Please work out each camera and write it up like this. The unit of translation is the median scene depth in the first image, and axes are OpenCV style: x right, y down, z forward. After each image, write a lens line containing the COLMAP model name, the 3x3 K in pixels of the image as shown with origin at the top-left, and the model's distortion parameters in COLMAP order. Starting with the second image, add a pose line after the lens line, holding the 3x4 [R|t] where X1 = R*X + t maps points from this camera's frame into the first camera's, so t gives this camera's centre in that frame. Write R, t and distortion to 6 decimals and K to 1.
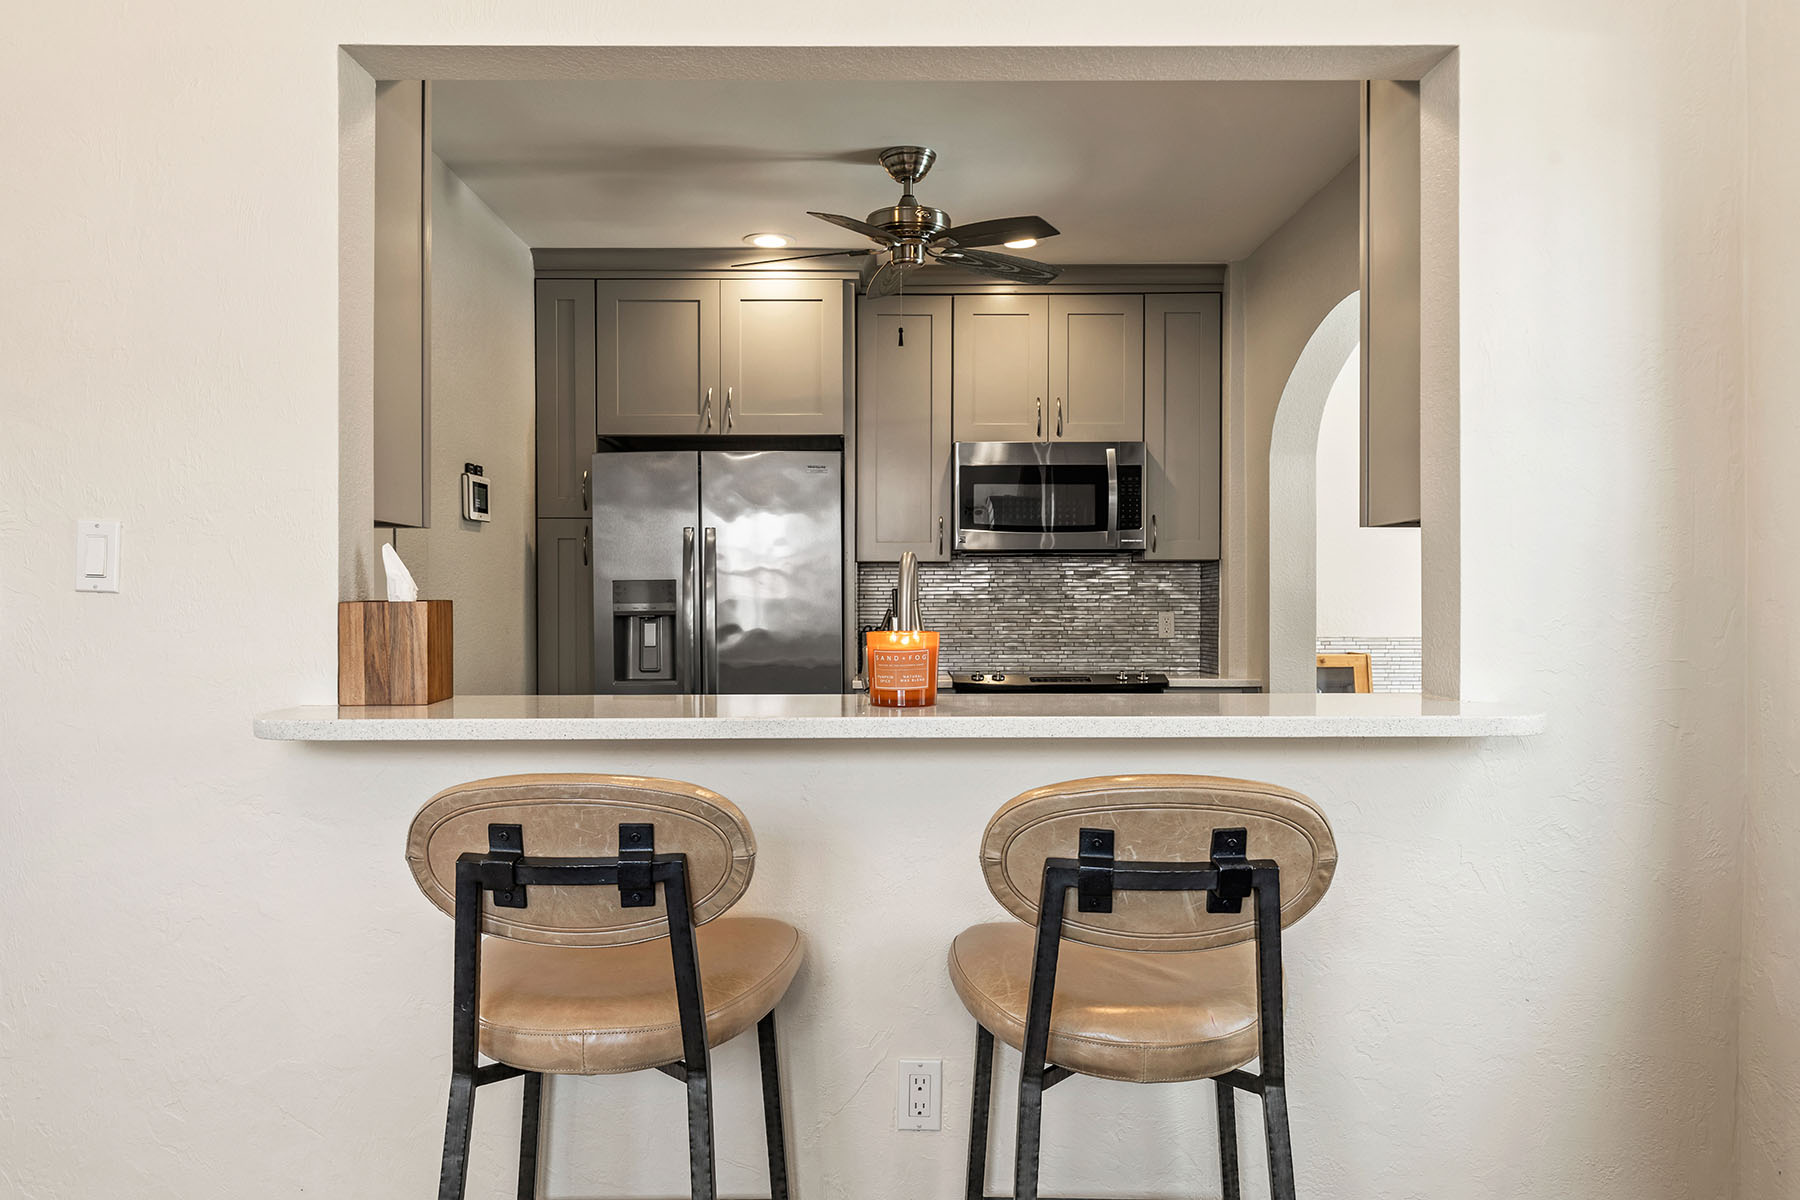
lens RADIAL K [[1251.0, 0, 897.9], [0, 1251.0, 600.8], [0, 0, 1]] dist [-0.007416, -0.000556]
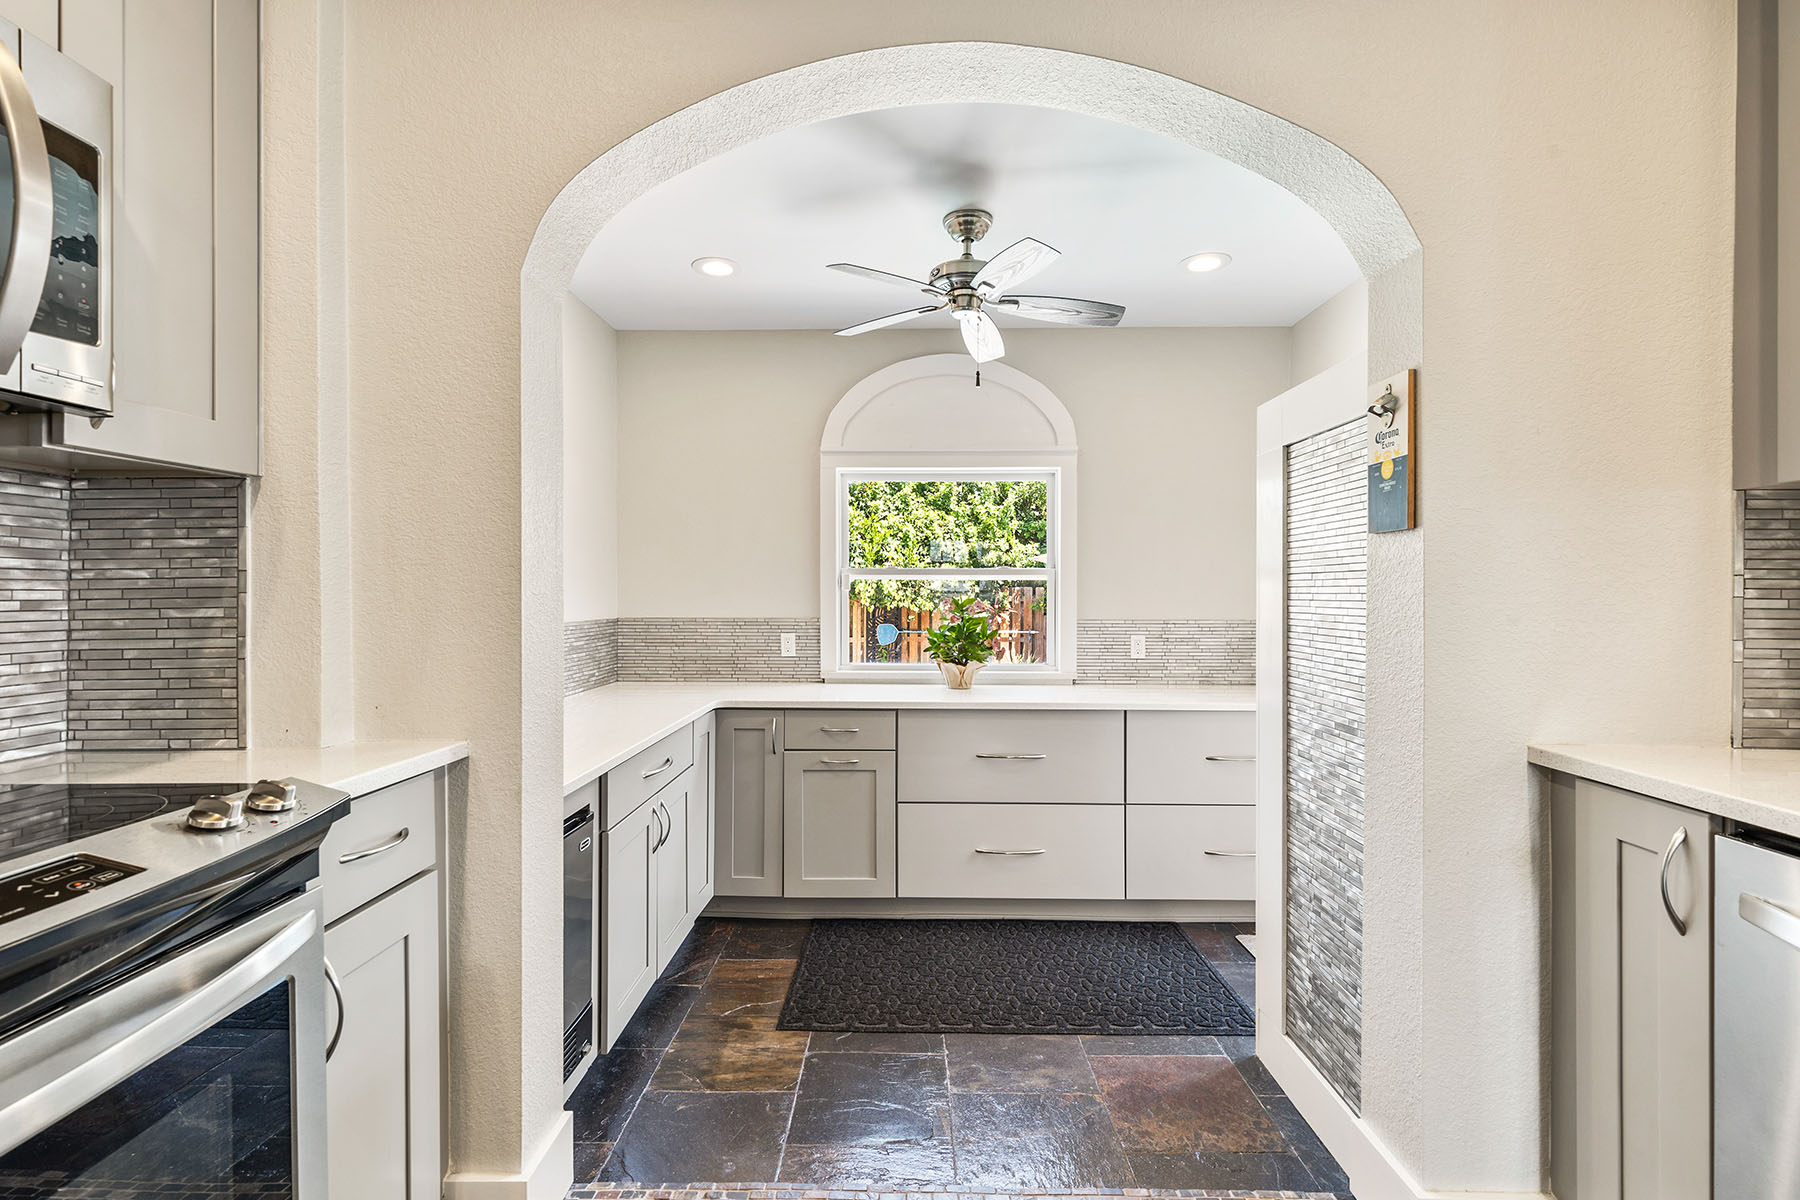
lens RADIAL K [[816.5, 0, 903.0], [0, 816.5, 592.6], [0, 0, 1]] dist [0.007767, -0.001635]
pose [[0.031339, -0.001740, 0.999507, -0.010889], [0.005001, 0.999986, 0.001584, 0.006457], [-0.999496, 0.004949, 0.031347, 0.726010]]
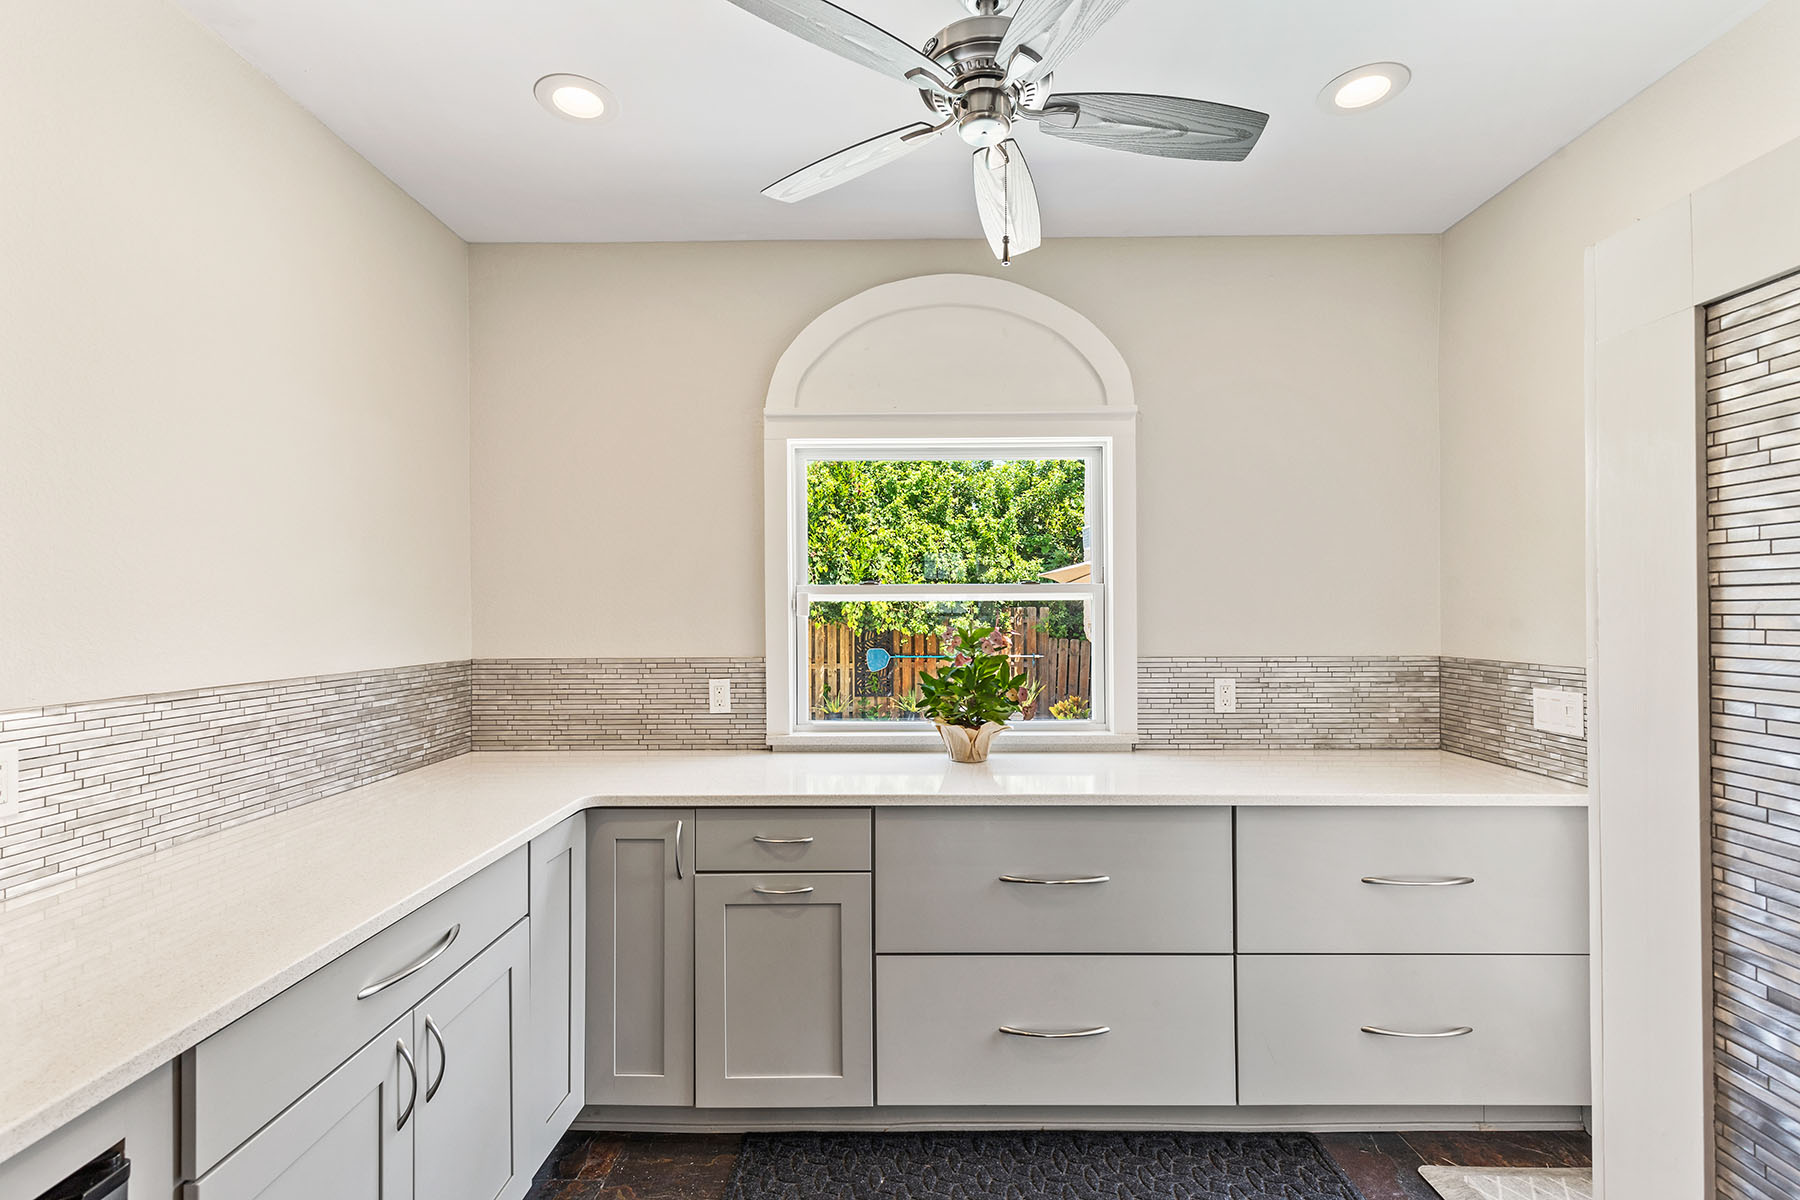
lens RADIAL K [[816.5, 0, 904.5], [0, 816.5, 609.5], [0, 0, 1]] dist [0.007767, -0.001635]
pose [[0.022464, 0.001668, 0.999746, 0.218839], [0.011732, 0.999929, -0.001932, 0.002258], [-0.999679, 0.011772, 0.022443, 0.725738]]
